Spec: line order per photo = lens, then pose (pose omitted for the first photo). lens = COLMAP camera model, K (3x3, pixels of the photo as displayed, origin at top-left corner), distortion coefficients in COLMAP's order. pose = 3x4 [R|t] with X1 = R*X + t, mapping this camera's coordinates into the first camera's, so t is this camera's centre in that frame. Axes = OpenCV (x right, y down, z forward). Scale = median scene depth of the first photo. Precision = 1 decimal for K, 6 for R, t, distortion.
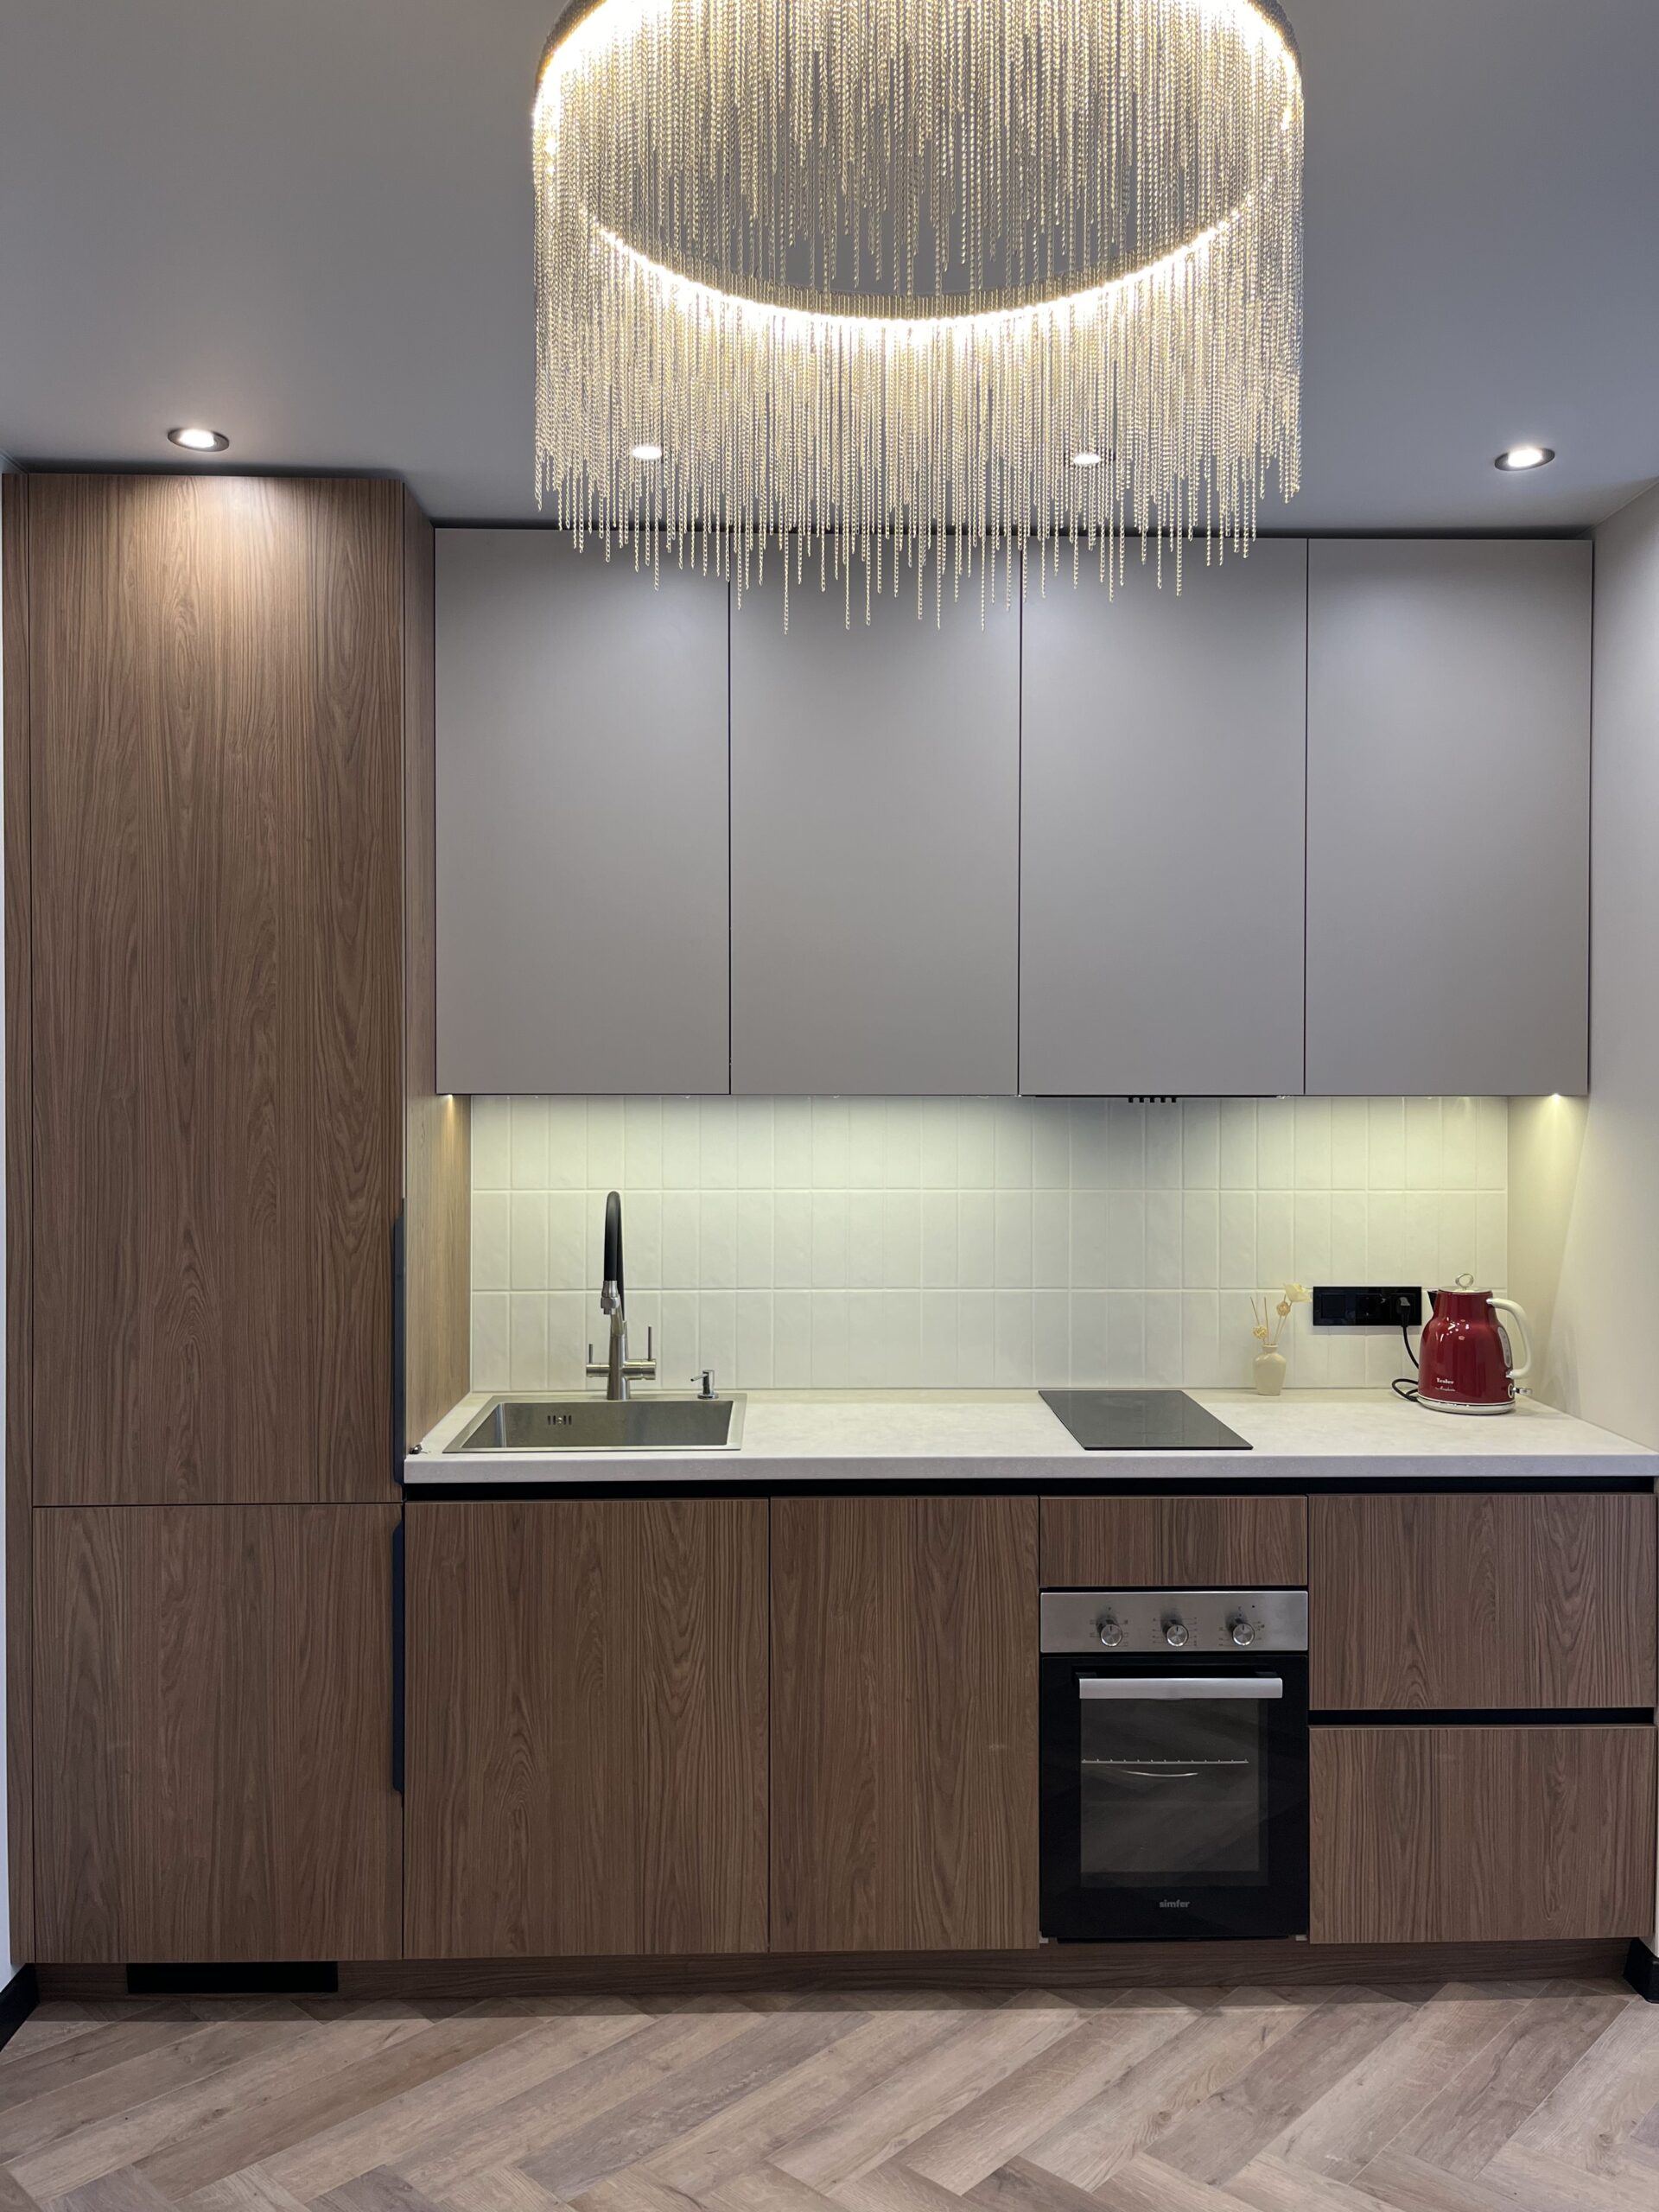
lens RADIAL K [[1679.7, 0, 824.4], [0, 1679.7, 1092.8], [0, 0, 1]] dist [0.066552, -0.106395]
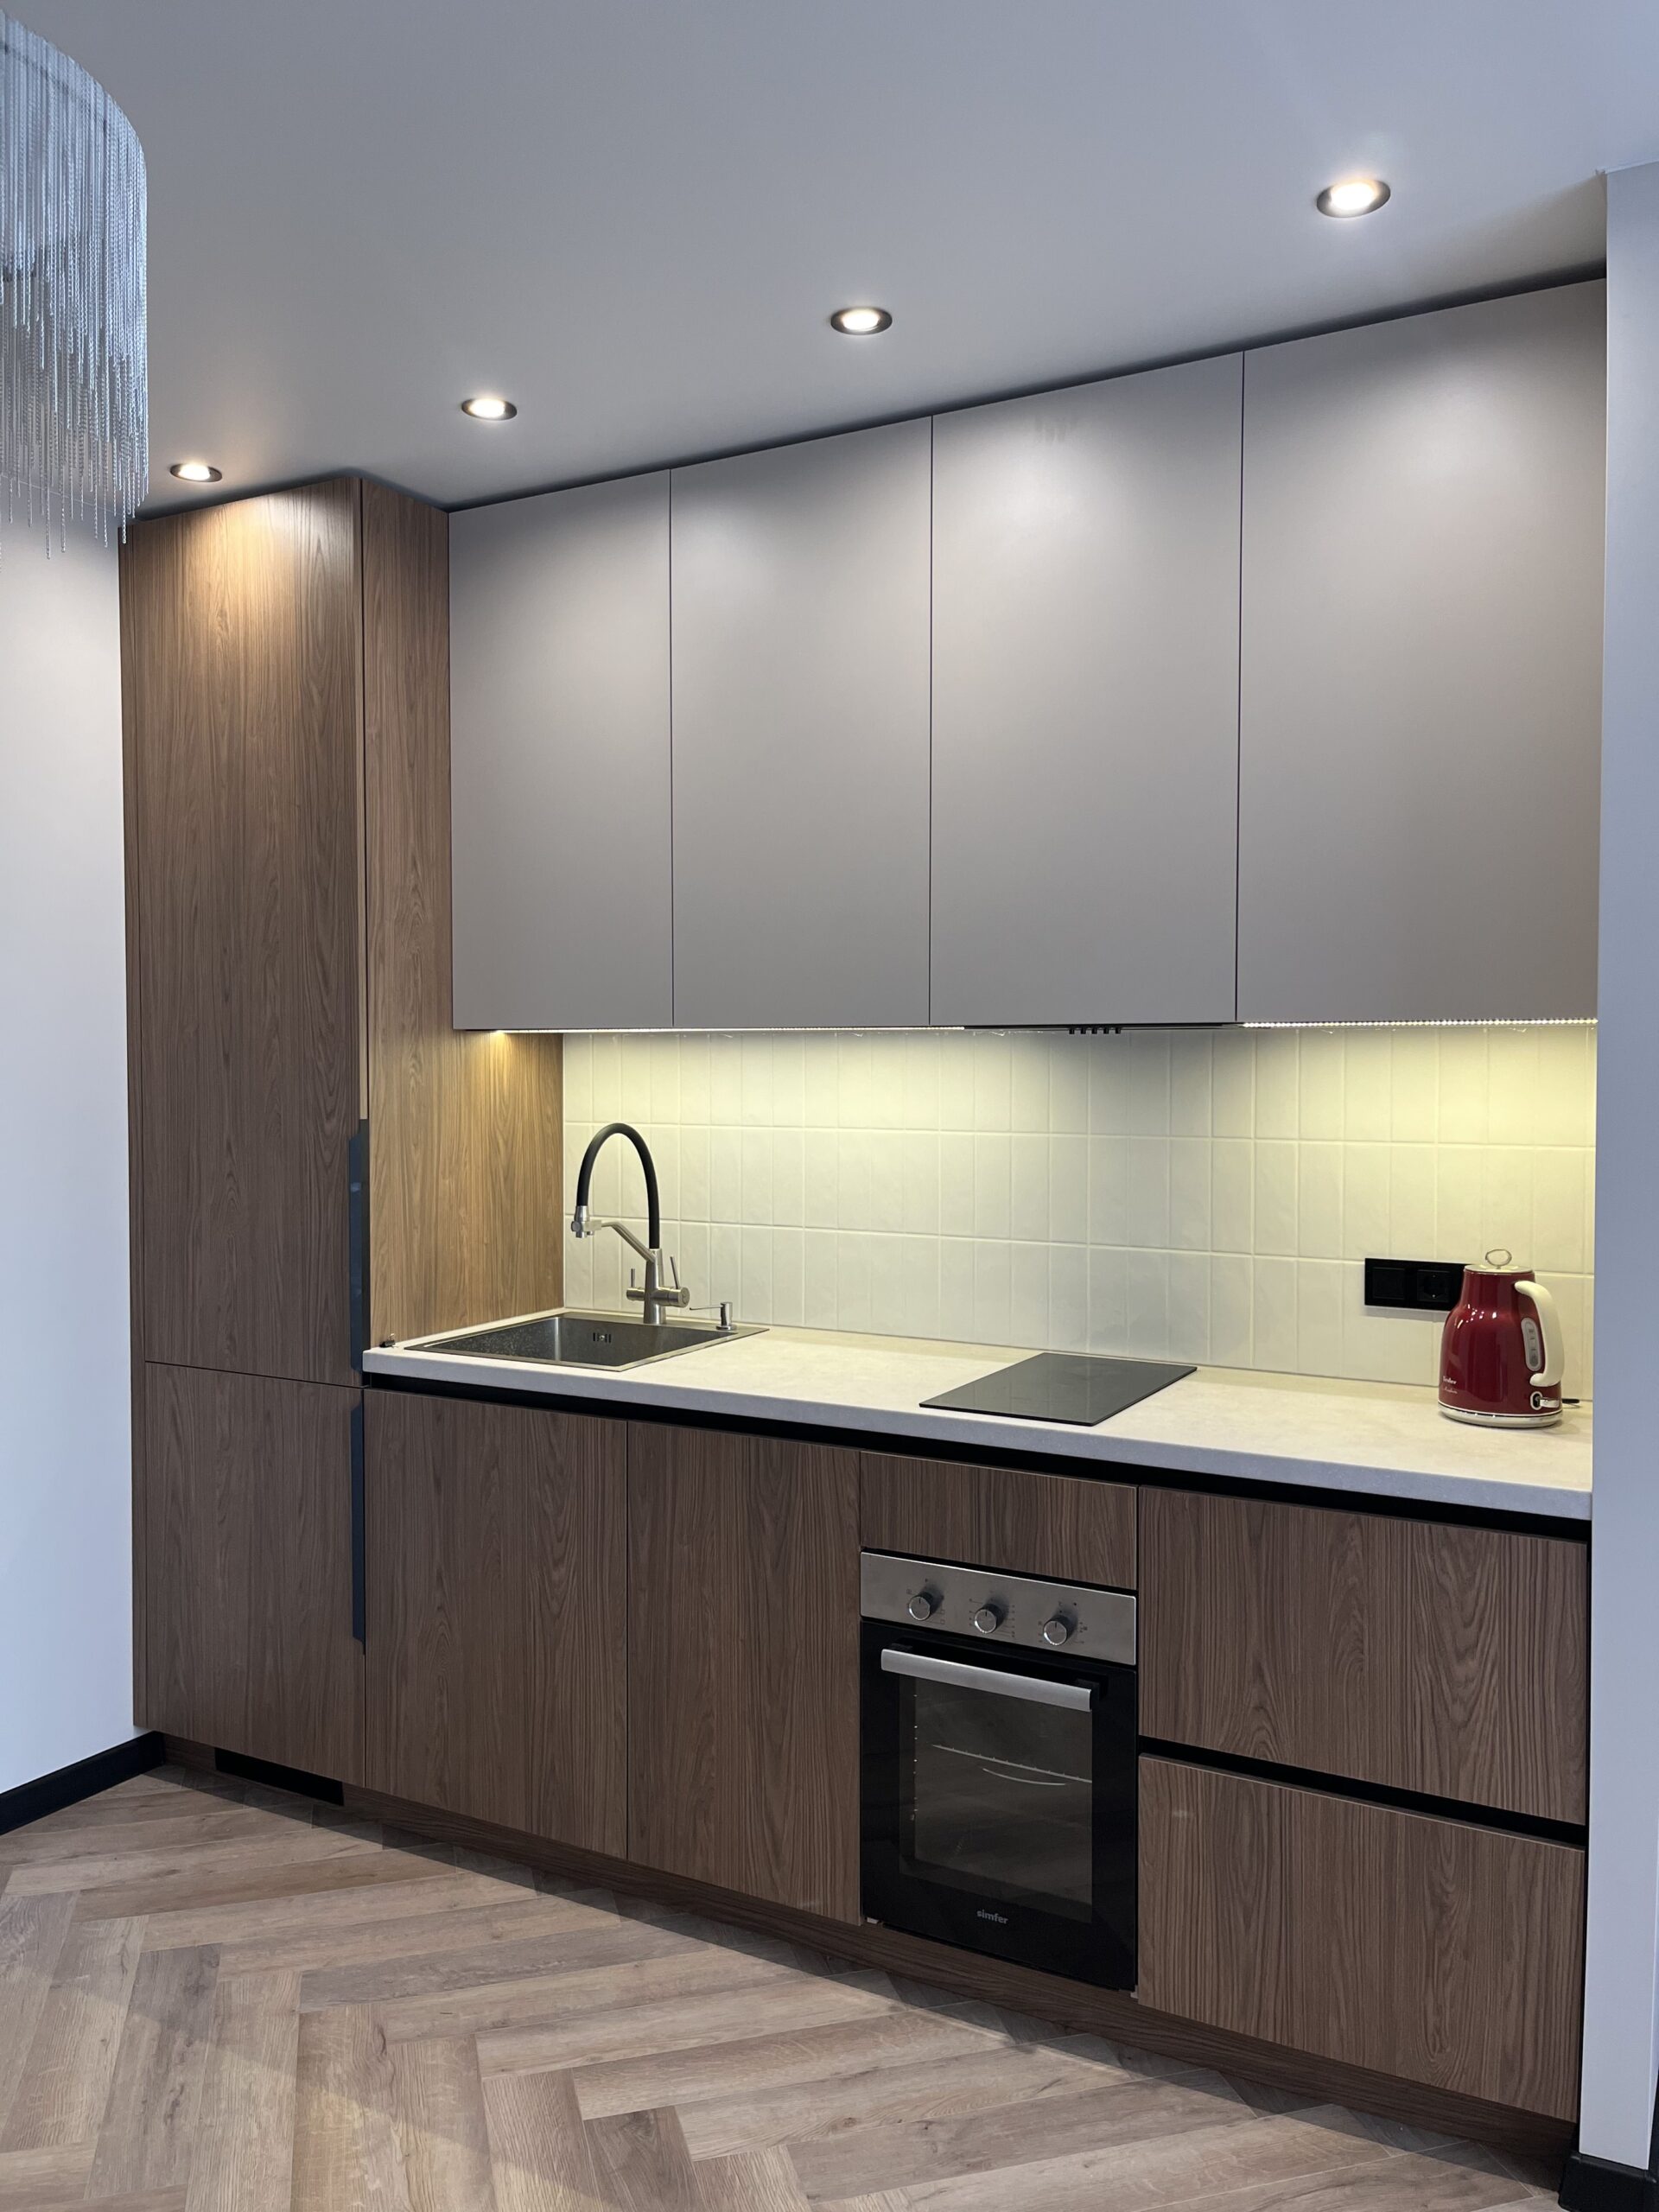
lens RADIAL K [[1670.1, 0, 837.5], [0, 1670.1, 1102.4], [0, 0, 1]] dist [0.060170, -0.097556]
pose [[0.861738, 0.013499, -0.507173, 0.593126], [-0.002702, 0.999754, 0.022020, 0.025708], [0.507346, -0.017605, 0.861563, 0.196665]]
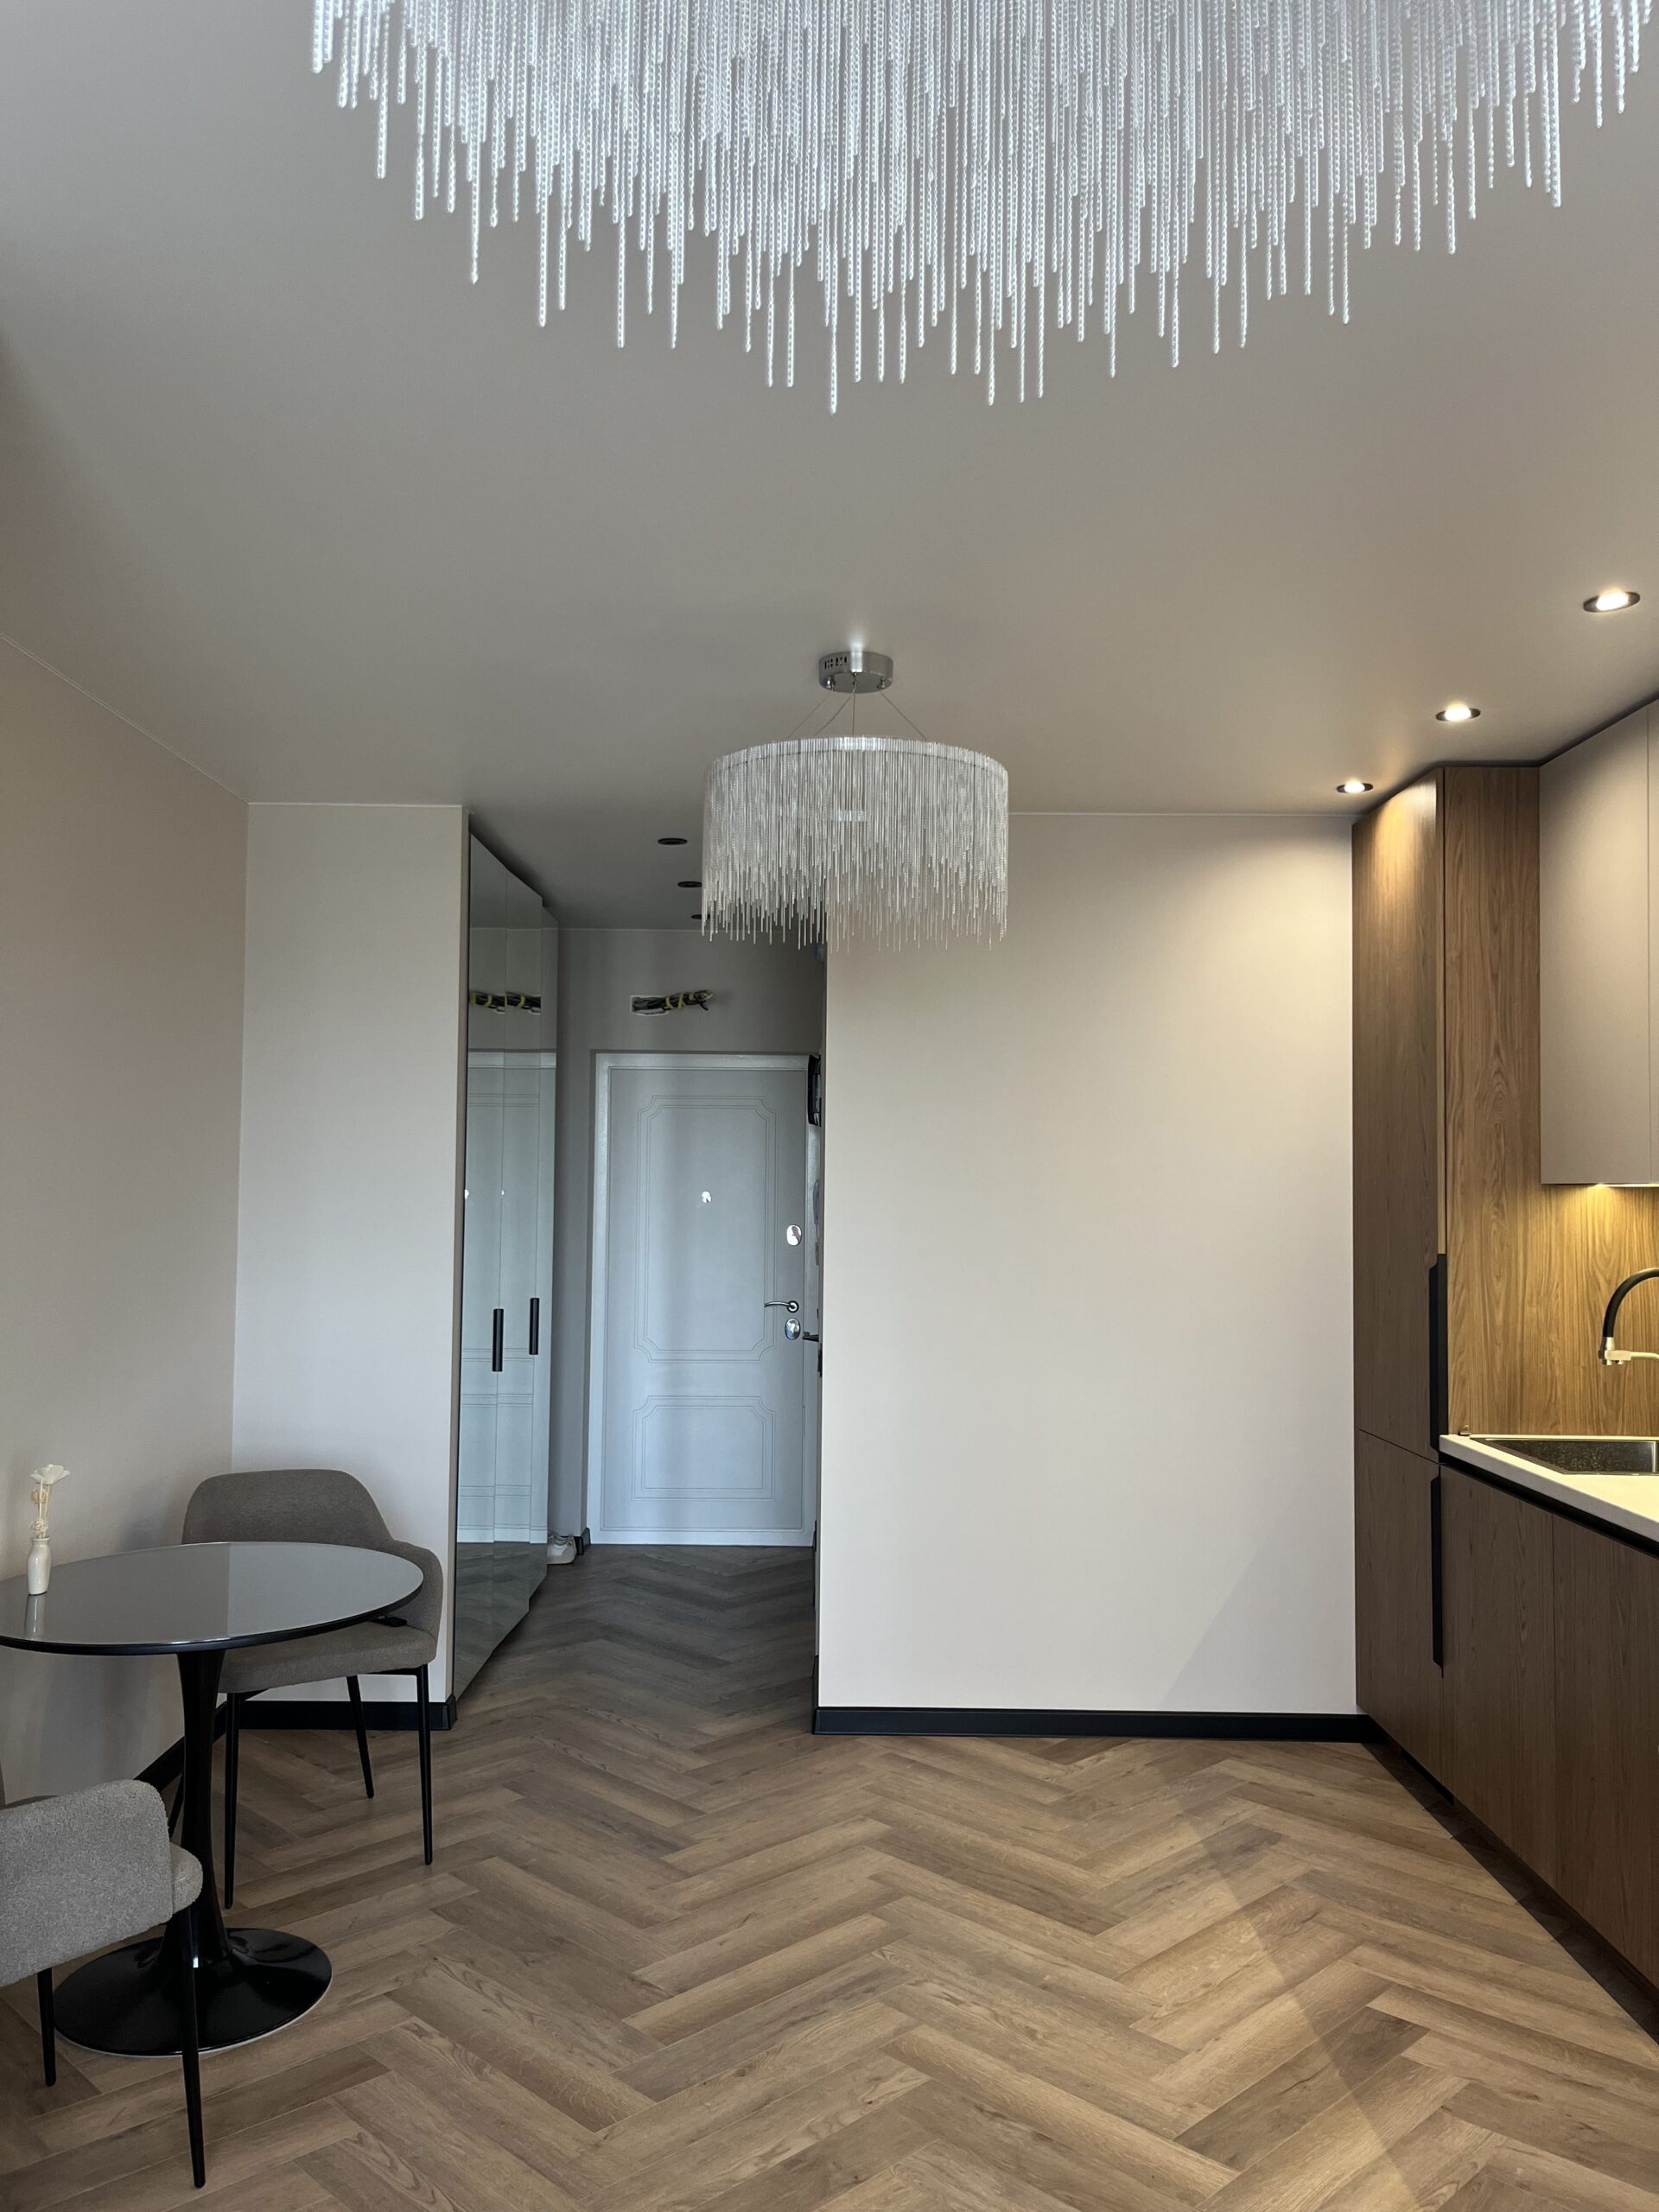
lens RADIAL K [[1679.7, 0, 824.4], [0, 1679.7, 1092.8], [0, 0, 1]] dist [0.066552, -0.106395]
pose [[-0.020369, -0.051861, -0.998447, 1.229923], [-0.018066, 0.998510, -0.051496, 0.008781], [0.999629, 0.016989, -0.021276, 0.498126]]
